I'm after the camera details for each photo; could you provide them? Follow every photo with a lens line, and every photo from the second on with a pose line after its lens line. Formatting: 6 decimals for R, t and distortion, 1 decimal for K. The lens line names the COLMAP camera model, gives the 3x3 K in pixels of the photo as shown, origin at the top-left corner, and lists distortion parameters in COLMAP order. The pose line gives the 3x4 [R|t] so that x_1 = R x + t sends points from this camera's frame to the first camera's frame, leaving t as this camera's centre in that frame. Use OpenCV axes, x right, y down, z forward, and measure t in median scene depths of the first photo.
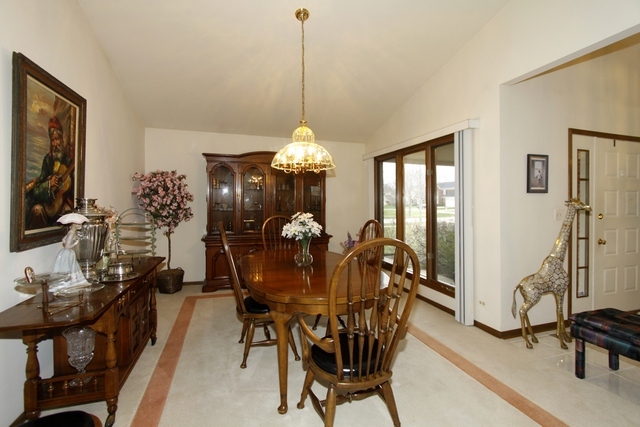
lens RADIAL K [[312.0, 0, 331.8], [0, 312.0, 200.3], [0, 0, 1]] dist [-0.013969, 0.000267]
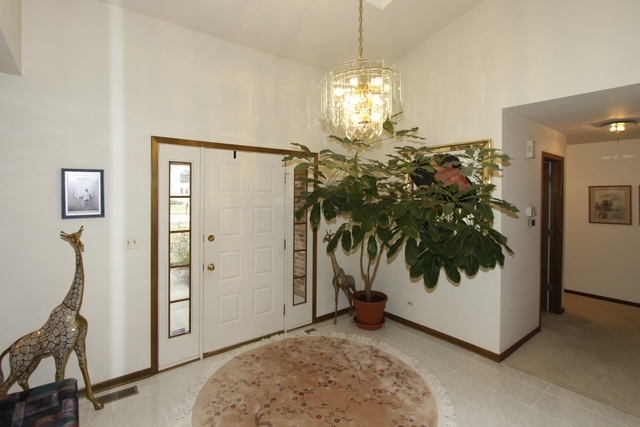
lens RADIAL K [[312.0, 0, 331.8], [0, 312.0, 200.3], [0, 0, 1]] dist [-0.013969, 0.000267]
pose [[0.938565, -0.013732, 0.344830, 1.007907], [0.004444, 0.999606, 0.027709, -0.089591], [-0.345074, -0.024474, 0.938256, 0.057700]]
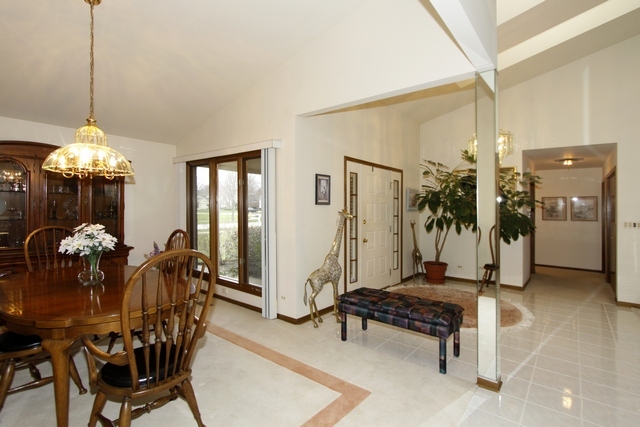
lens RADIAL K [[308.9, 0, 333.5], [0, 308.9, 210.1], [0, 0, 1]] dist [-0.012798, -0.000076]
pose [[0.838600, 0.003757, 0.544735, 0.010708], [-0.010277, 0.999907, 0.008926, -0.013794], [-0.544651, -0.013084, 0.838561, -0.088139]]
